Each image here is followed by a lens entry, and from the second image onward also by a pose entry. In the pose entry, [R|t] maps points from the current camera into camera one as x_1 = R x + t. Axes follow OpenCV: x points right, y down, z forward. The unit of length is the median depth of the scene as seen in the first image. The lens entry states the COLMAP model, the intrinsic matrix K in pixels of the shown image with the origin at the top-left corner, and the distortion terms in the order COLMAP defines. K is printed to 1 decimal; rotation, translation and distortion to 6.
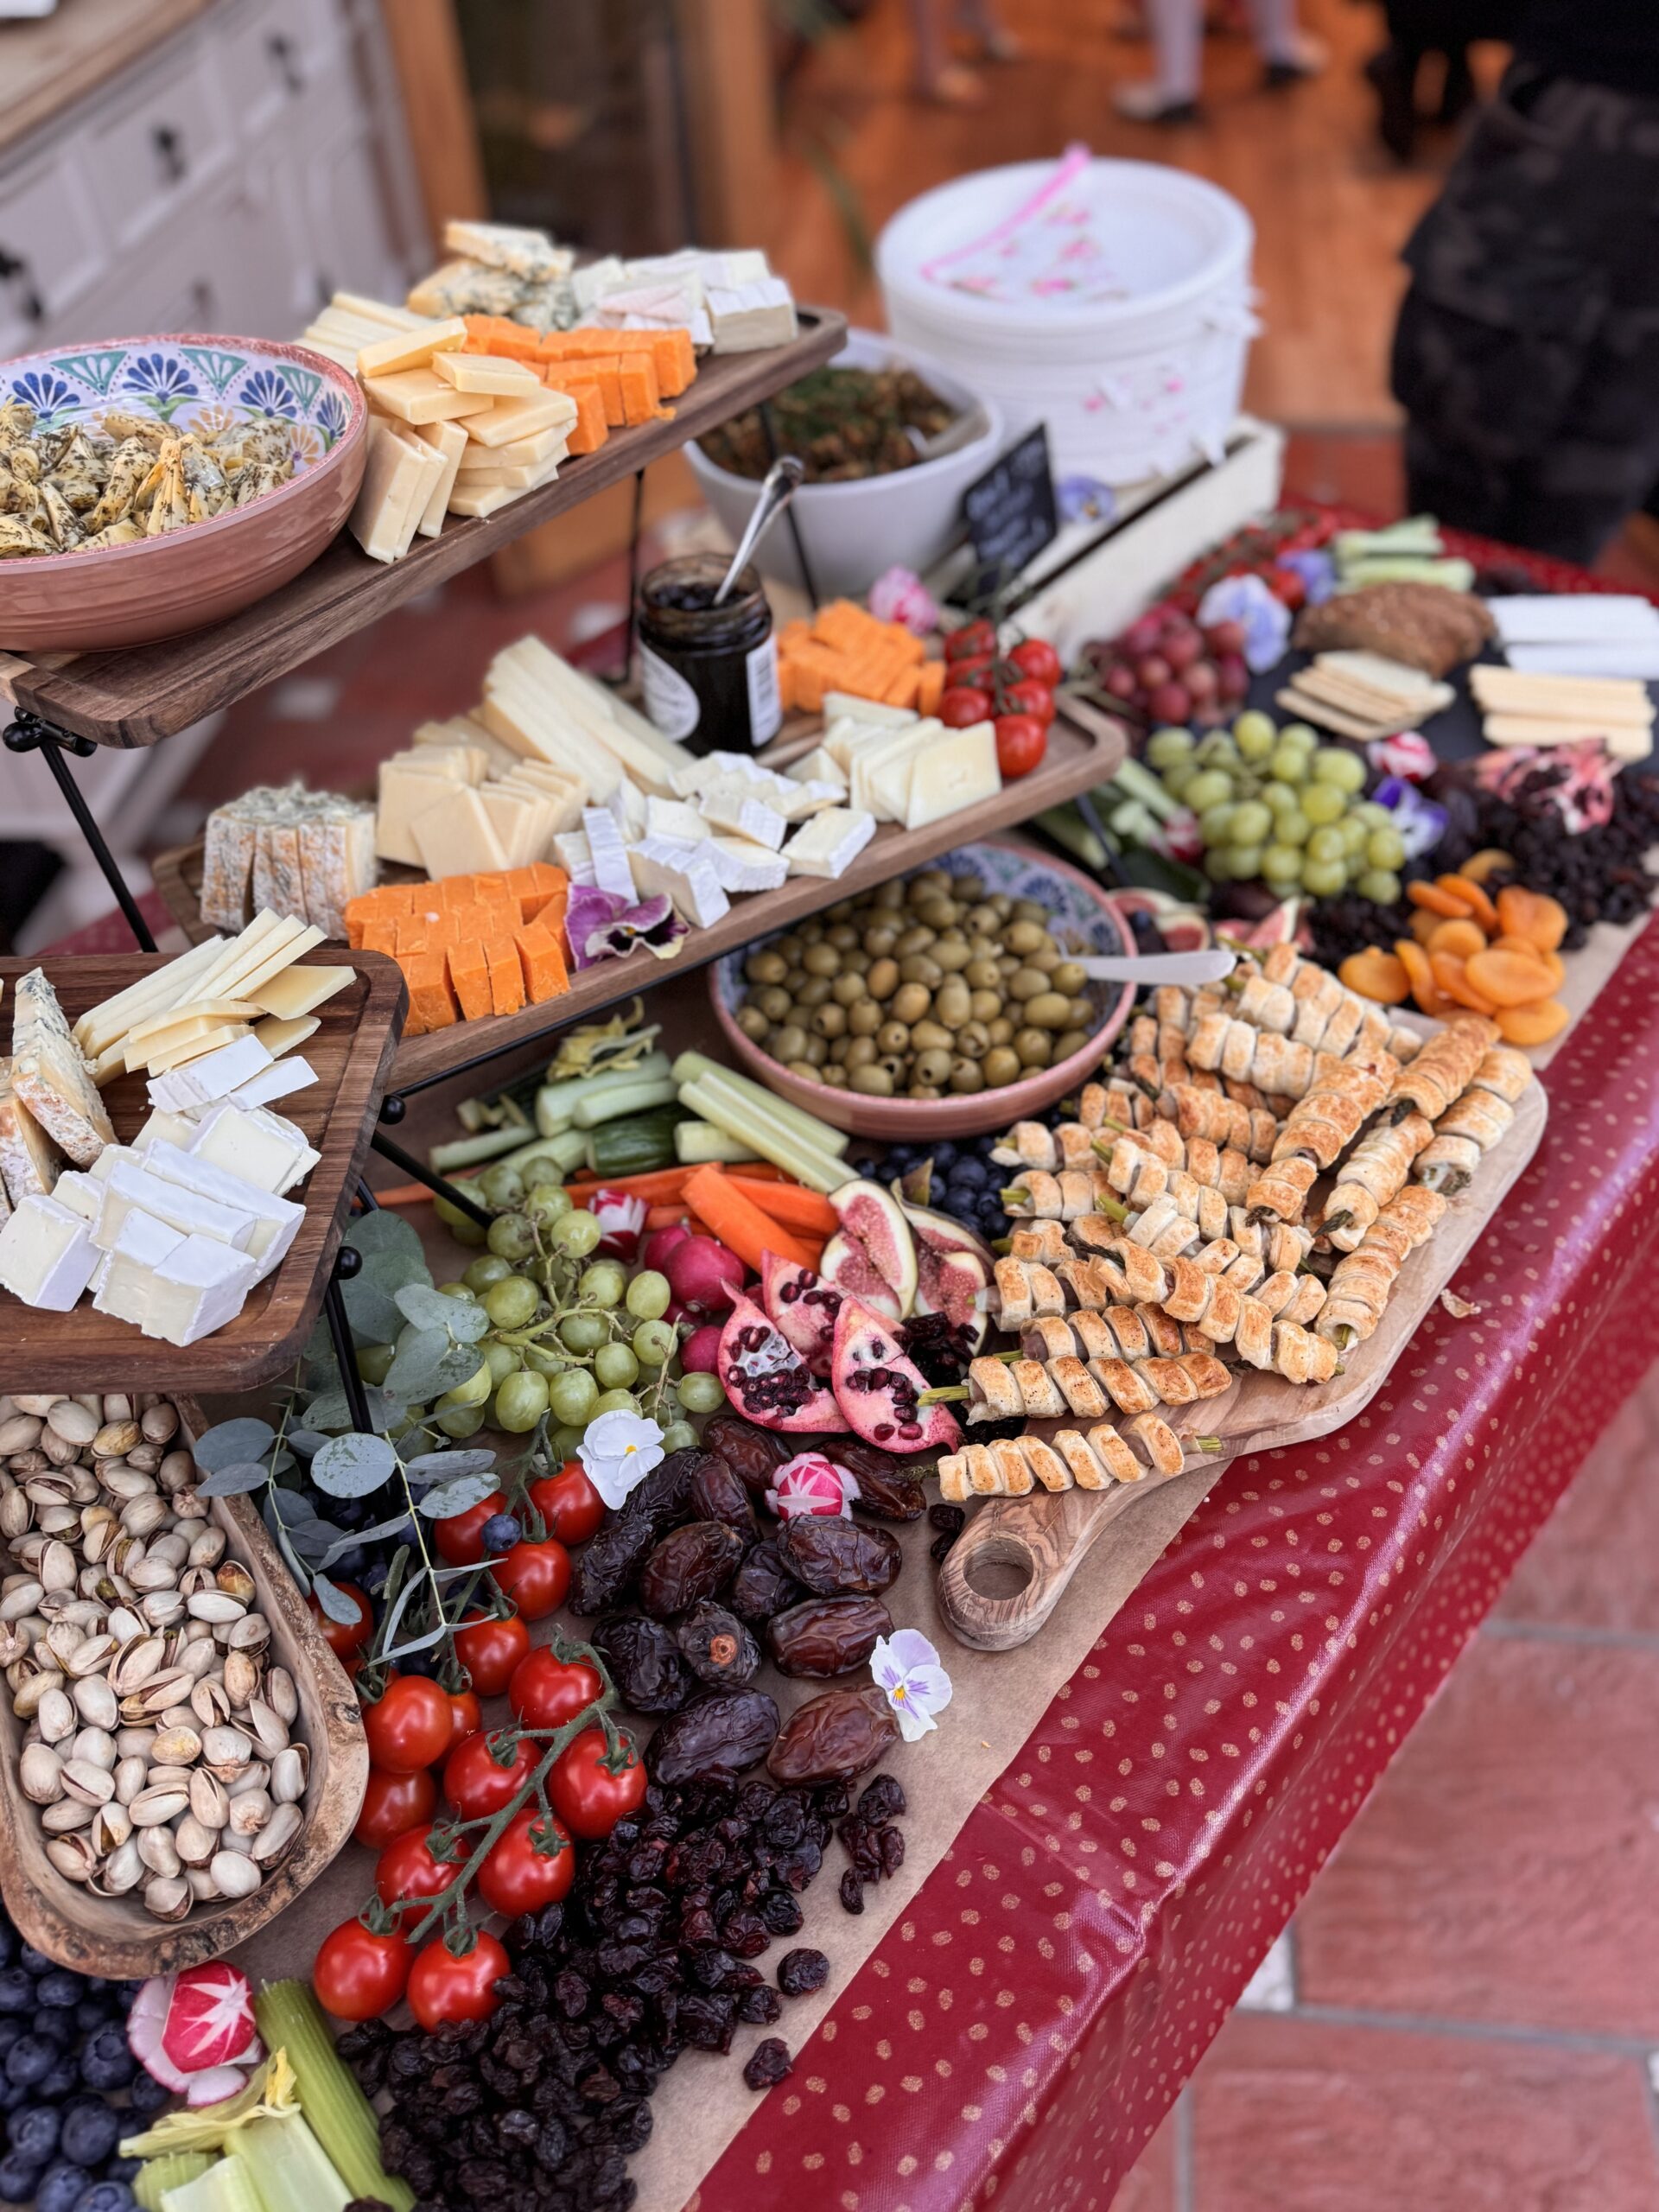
lens RADIAL K [[1700.4, 0, 855.1], [0, 1700.4, 1104.5], [0, 0, 1]] dist [0.055382, -0.111980]
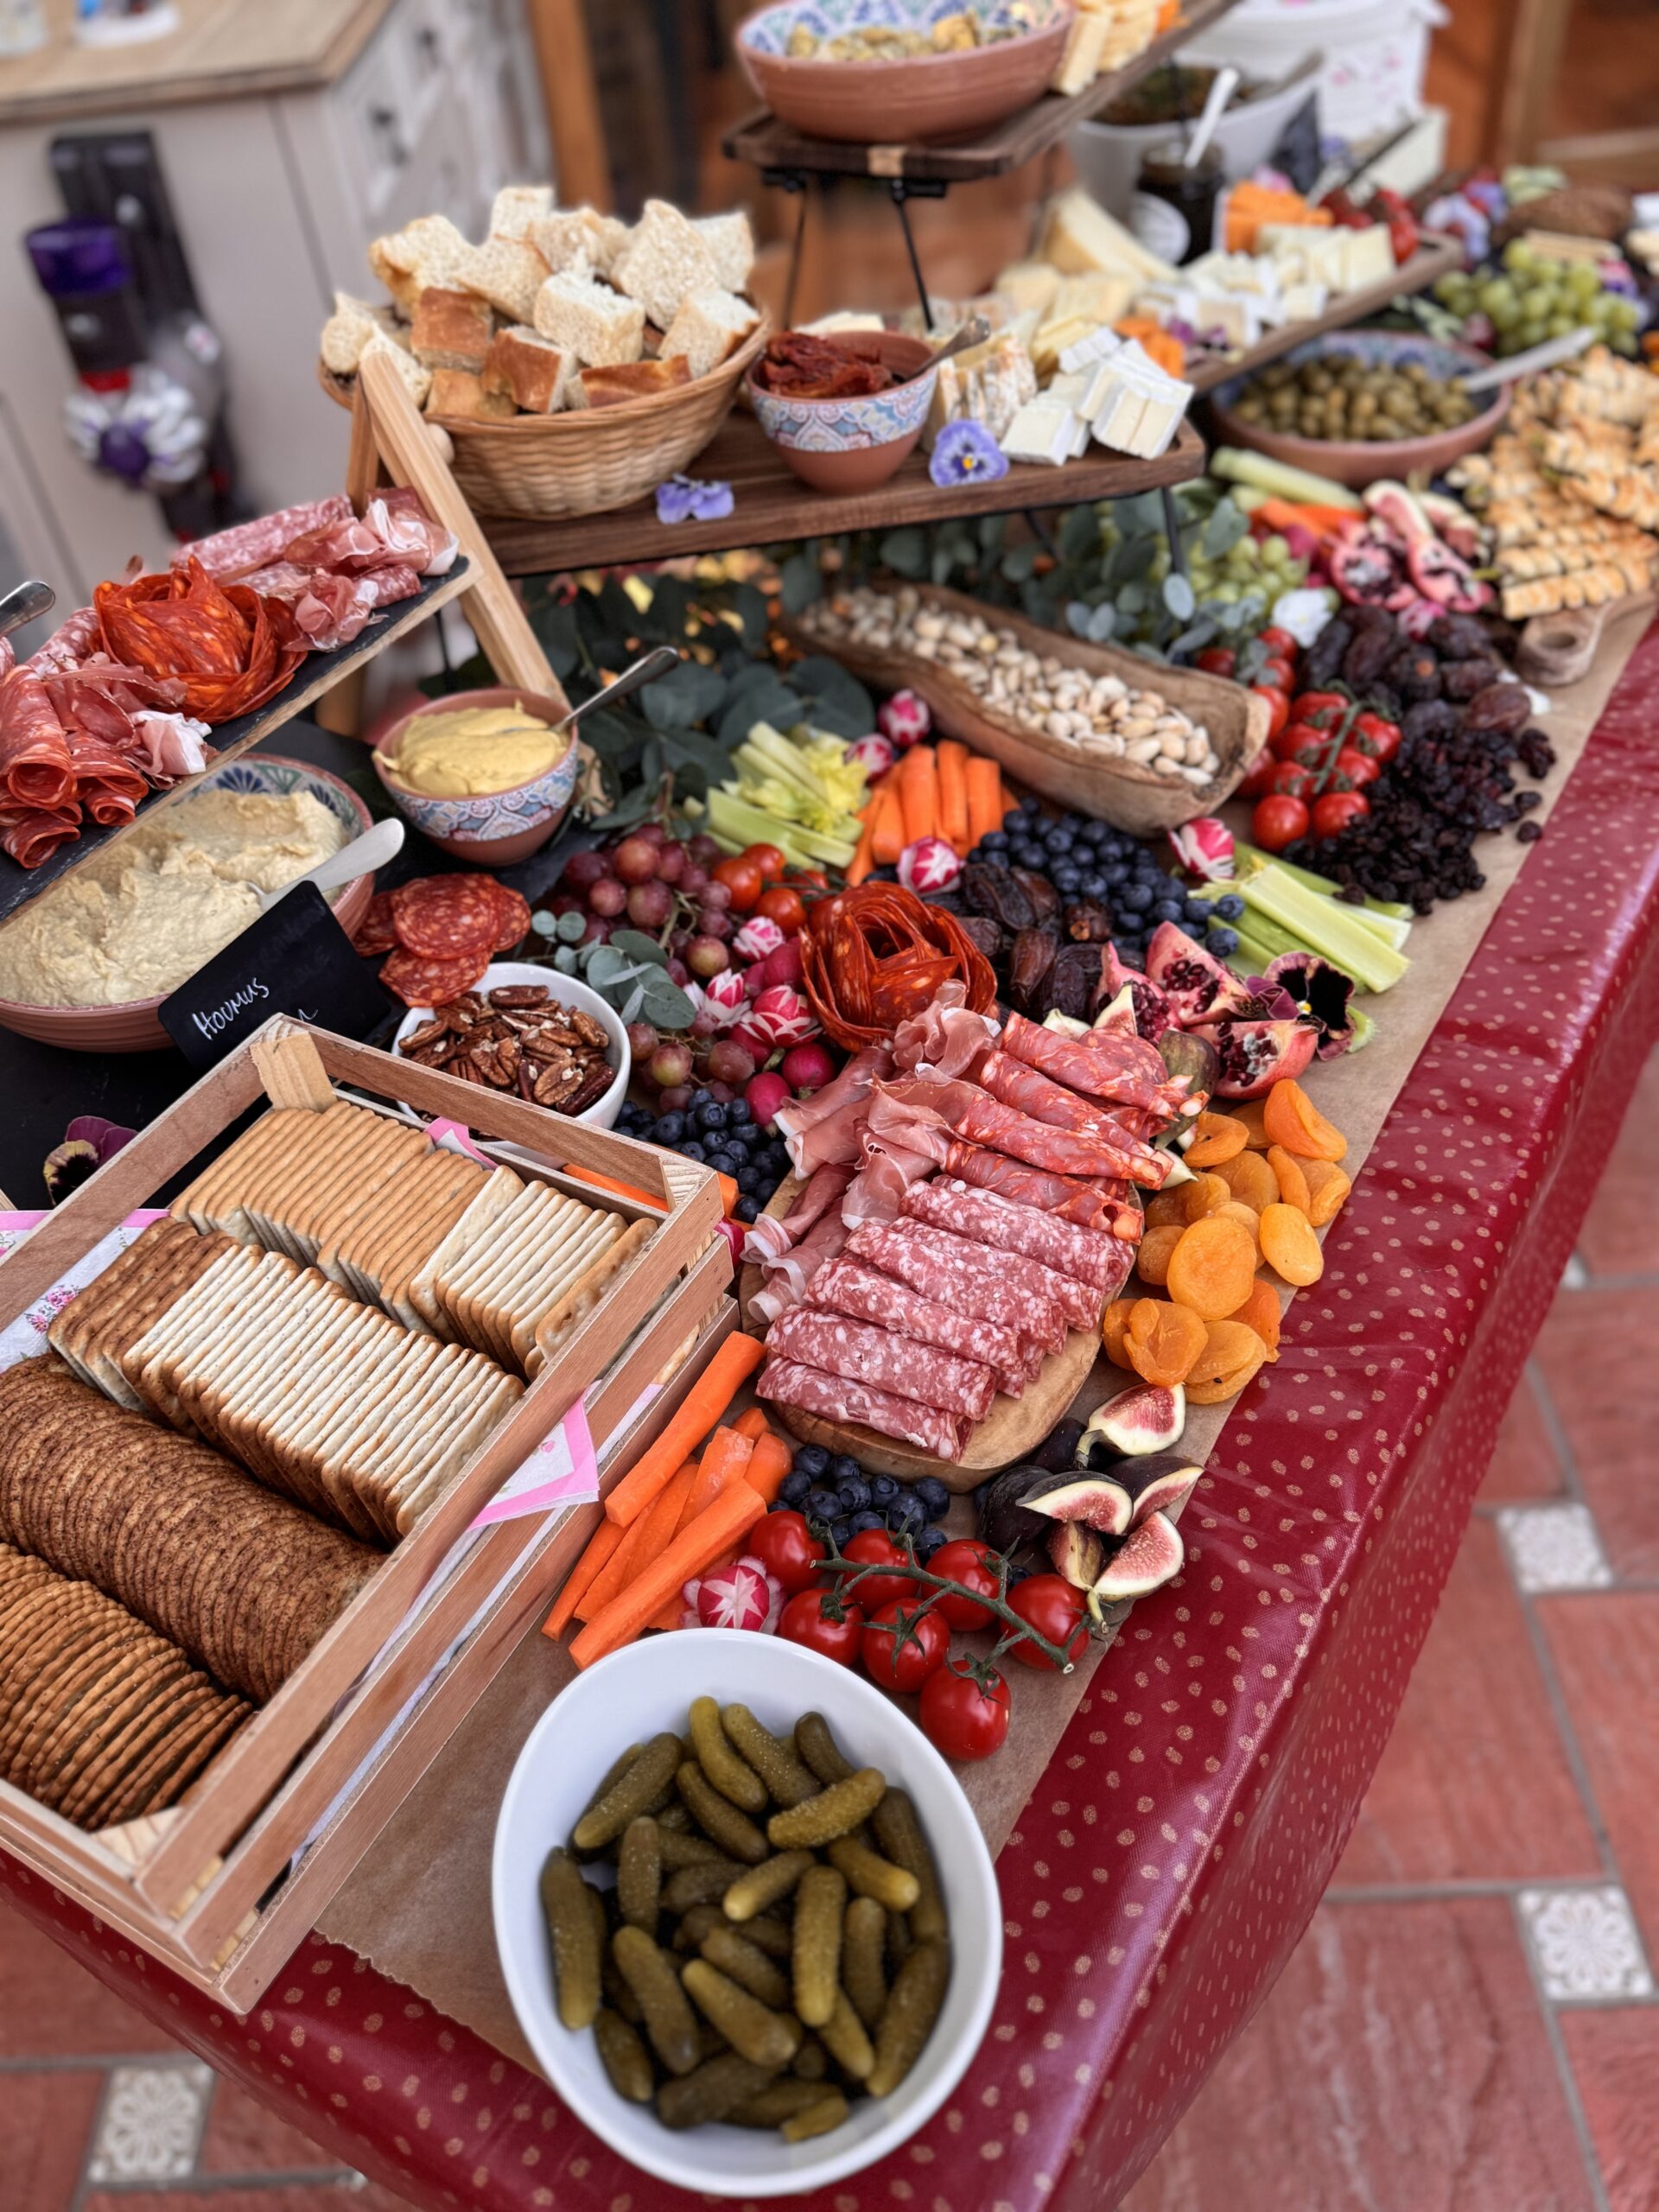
lens RADIAL K [[1730.6, 0, 829.5], [0, 1730.6, 1106.0], [0, 0, 1]] dist [0.114167, -0.208411]
pose [[0.991758, -0.115194, 0.056096, -0.604966], [0.116728, 0.992852, -0.024872, 0.545023], [-0.052830, 0.031215, 0.998116, -0.500344]]
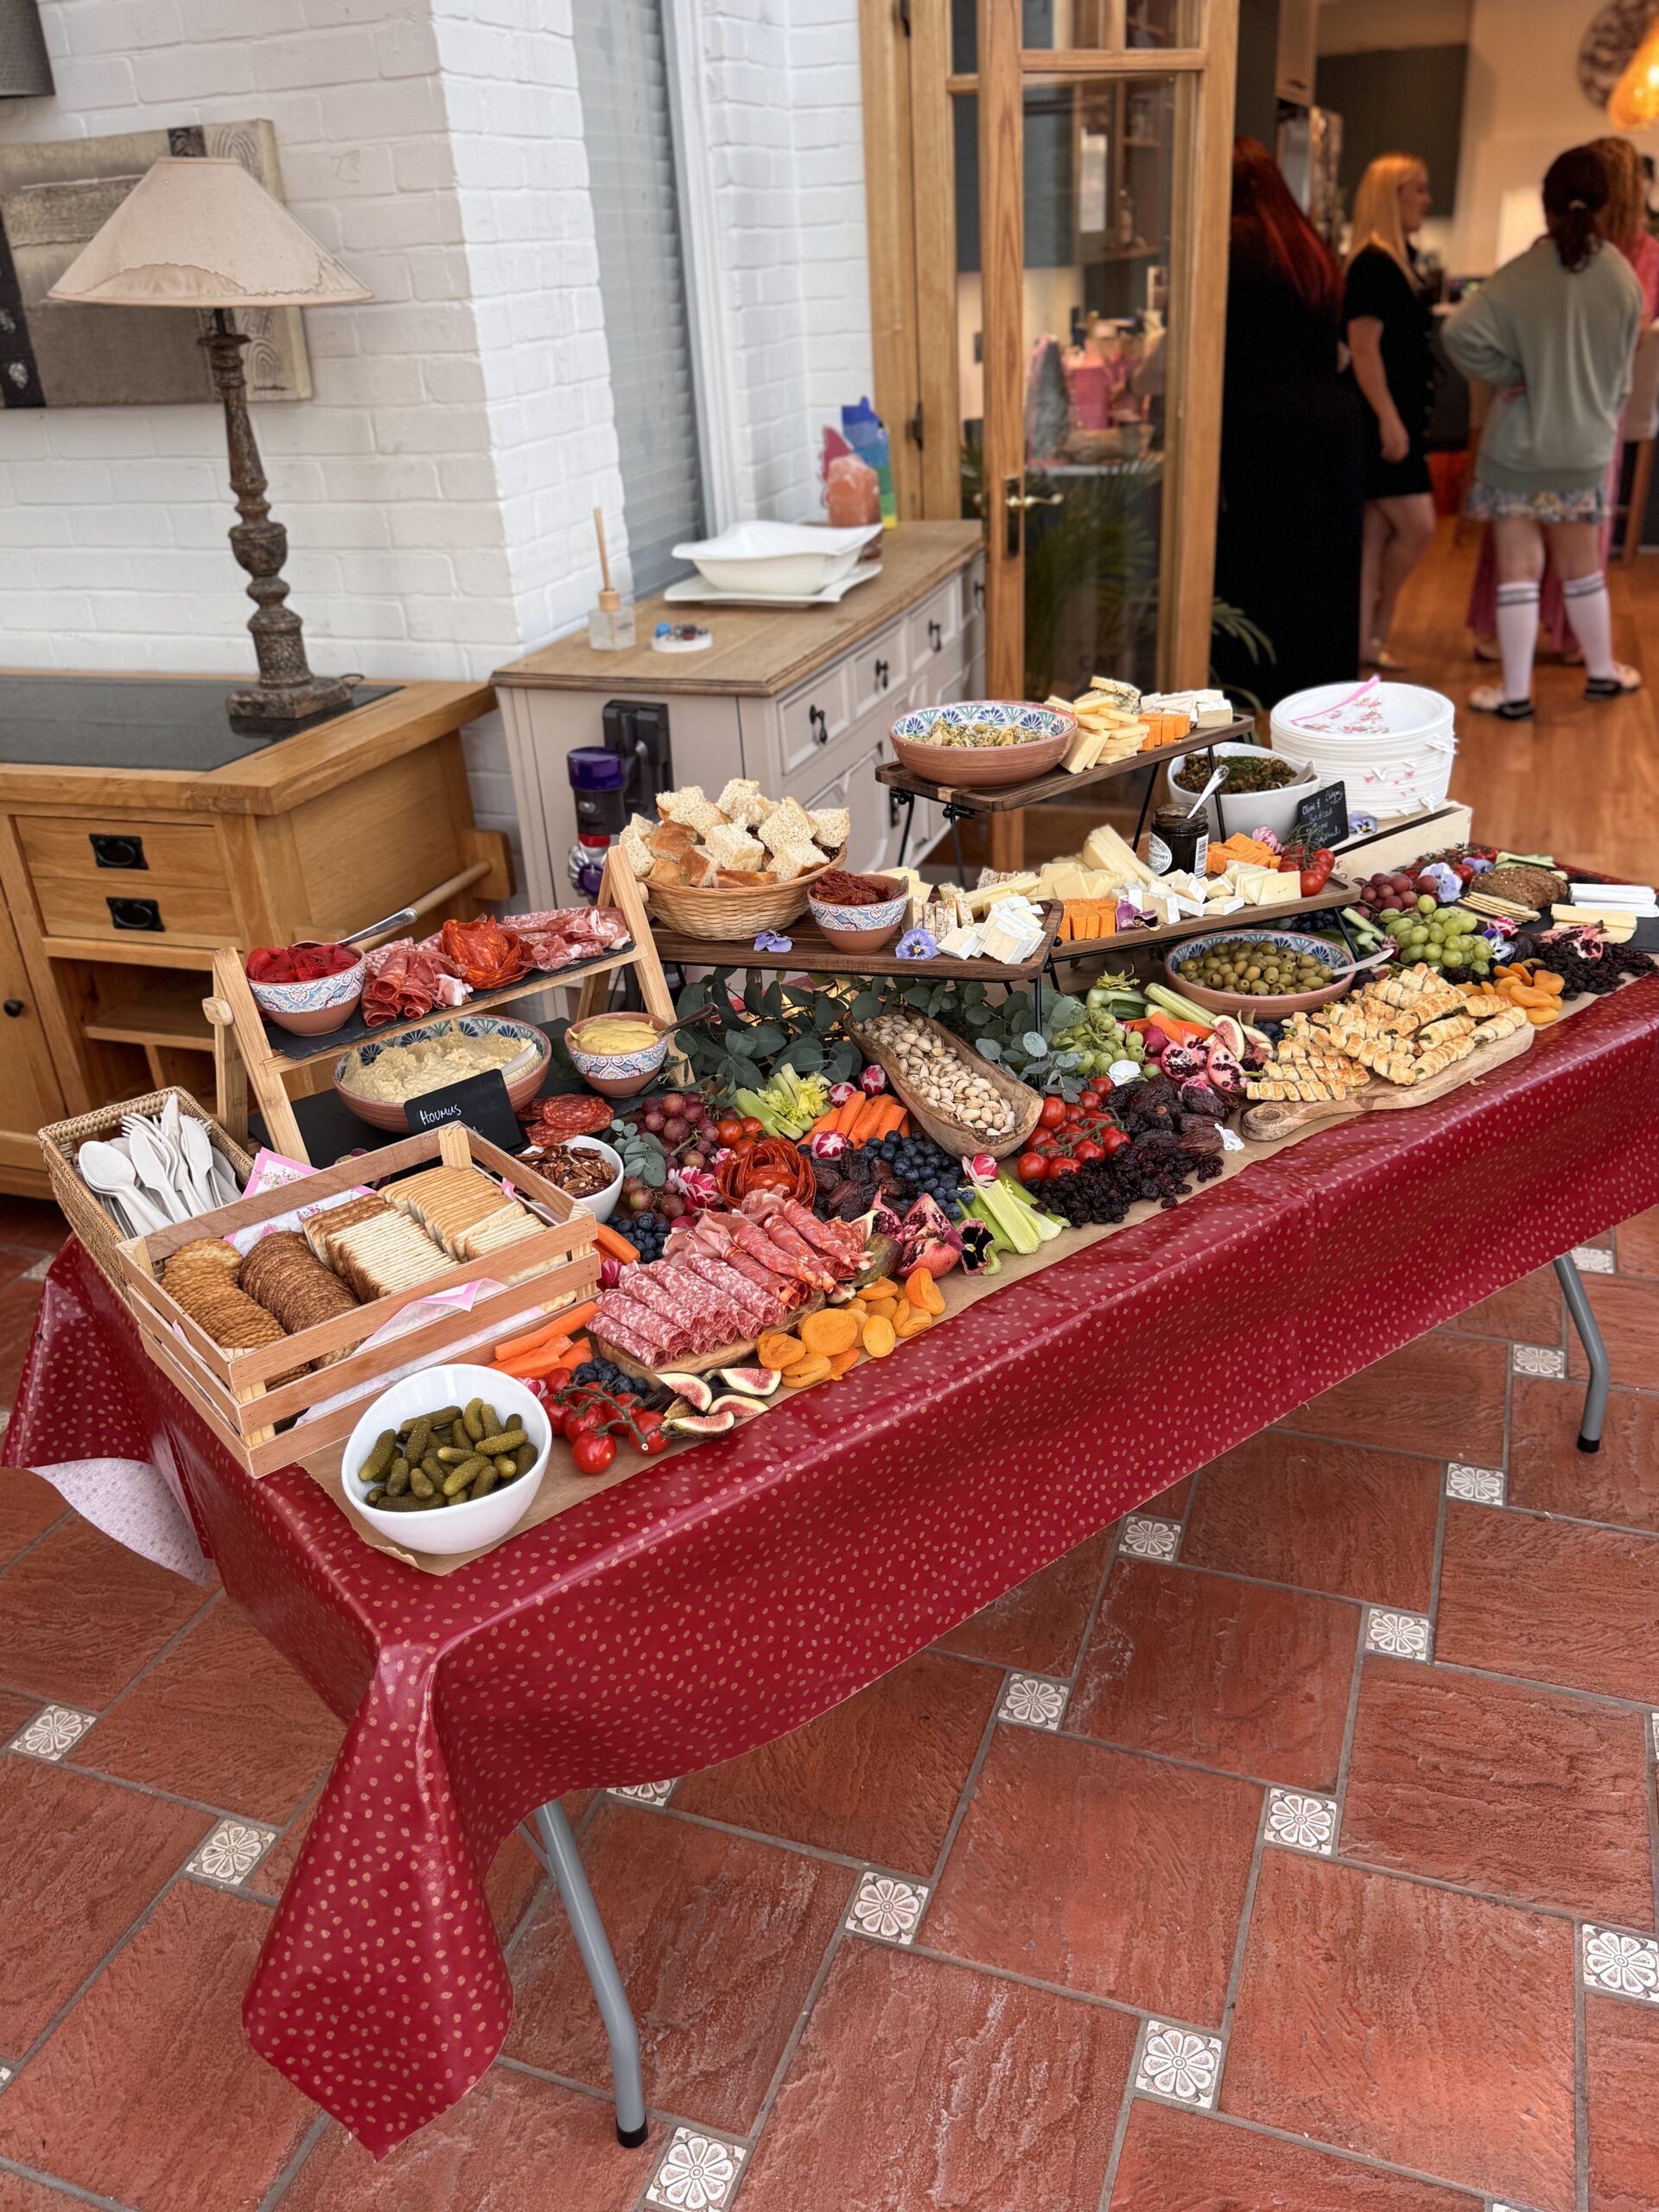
lens RADIAL K [[1700.4, 0, 829.5], [0, 1700.4, 1106.0], [0, 0, 1]] dist [0.176985, -0.388782]
pose [[0.969651, 0.105010, -0.220794, 0.010243], [-0.166797, 0.944398, -0.283358, 0.911509], [0.178762, 0.311586, 0.933252, -1.305464]]
